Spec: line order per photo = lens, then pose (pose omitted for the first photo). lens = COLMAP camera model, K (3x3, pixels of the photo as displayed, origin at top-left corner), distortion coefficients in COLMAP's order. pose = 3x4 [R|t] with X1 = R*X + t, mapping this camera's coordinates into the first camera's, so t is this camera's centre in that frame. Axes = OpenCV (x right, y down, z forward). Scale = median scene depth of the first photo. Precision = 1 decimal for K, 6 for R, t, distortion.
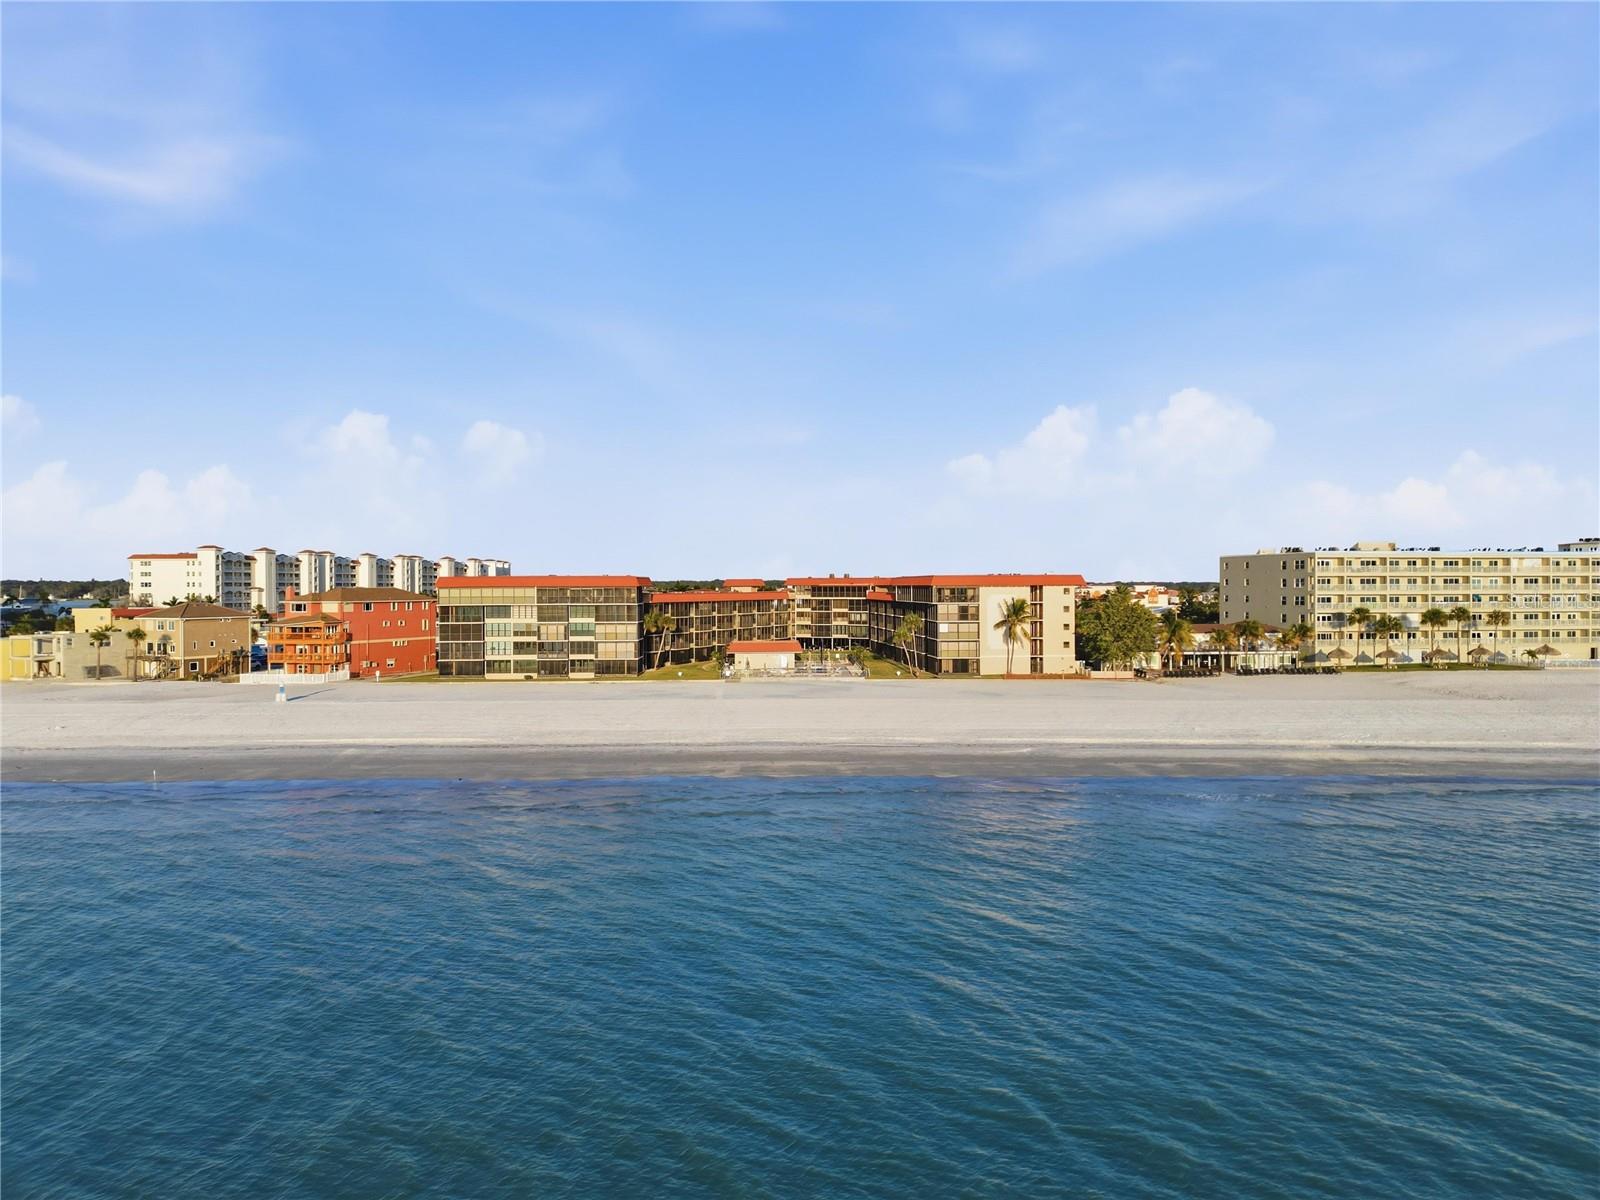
lens RADIAL K [[1120.1, 0, 800.0], [0, 1120.1, 600.0], [0, 0, 1]] dist [0.120785, -0.138516]
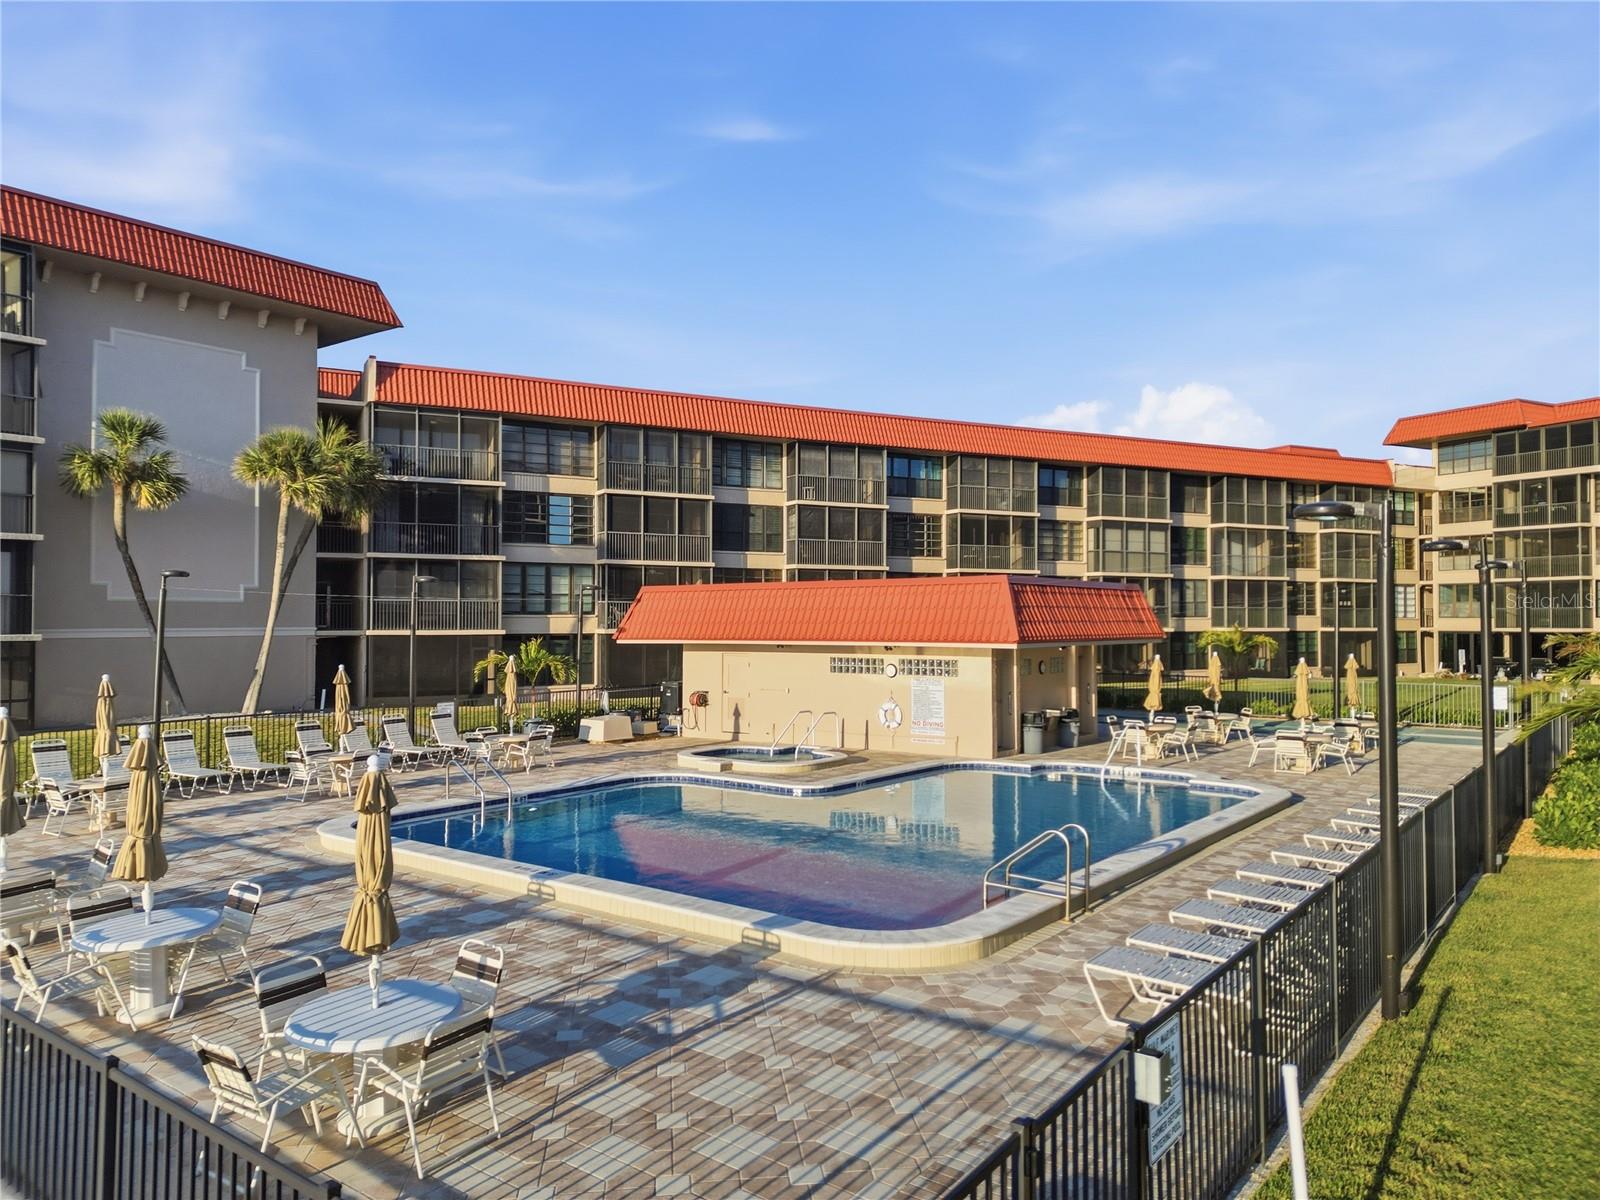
lens RADIAL K [[1120.1, 0, 800.0], [0, 1120.1, 600.0], [0, 0, 1]] dist [0.120785, -0.138516]
pose [[0.770565, -0.007114, -0.637321, 0.056266], [-0.020849, 0.999121, -0.036360, 0.039751], [0.637020, 0.041305, 0.769740, 0.698497]]
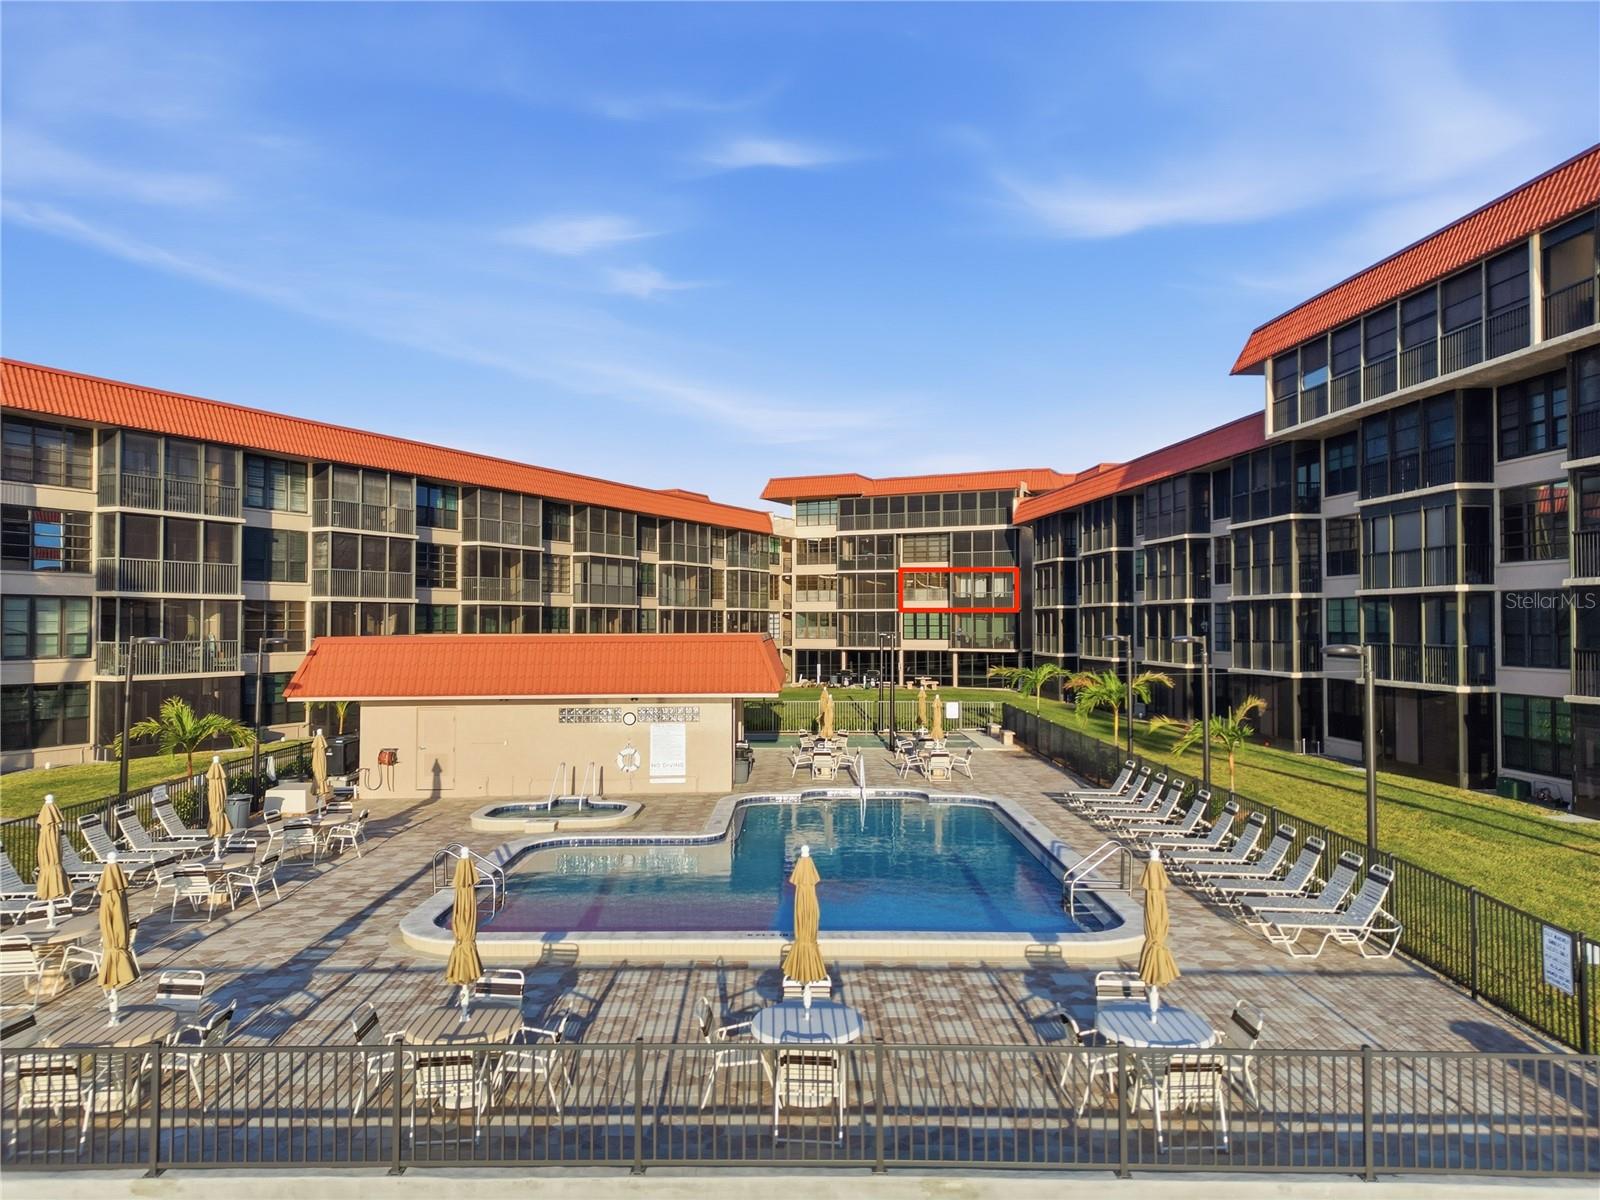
lens RADIAL K [[1120.1, 0, 800.0], [0, 1120.1, 600.0], [0, 0, 1]] dist [0.120785, -0.138516]
pose [[0.999476, 0.001853, -0.032313, 0.009482], [-0.003380, 0.998877, -0.047260, 0.035039], [0.032190, 0.047345, 0.998360, 0.666017]]
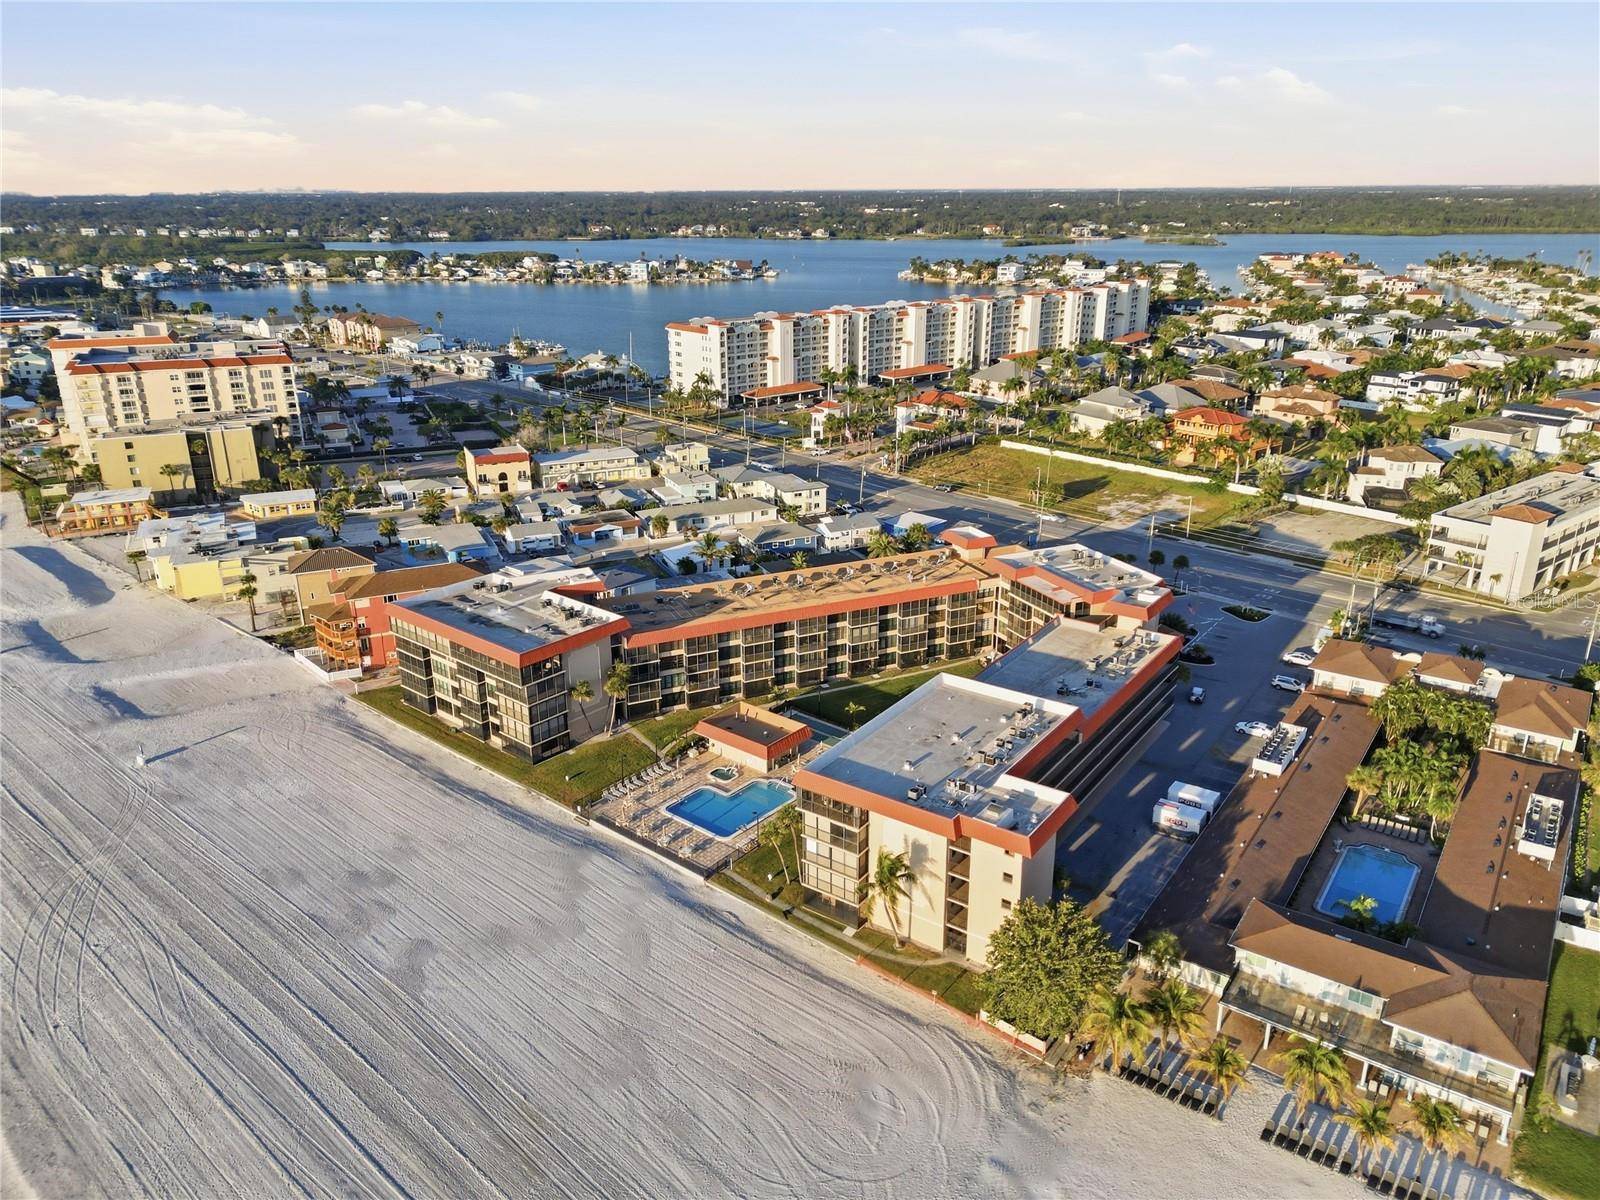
lens RADIAL K [[1120.1, 0, 800.0], [0, 1120.1, 600.0], [0, 0, 1]] dist [0.120785, -0.138516]
pose [[0.745768, 0.234986, -0.623388, 0.365784], [-0.011424, 0.940101, 0.340704, -0.245669], [0.666108, -0.246964, 0.703782, 0.408226]]
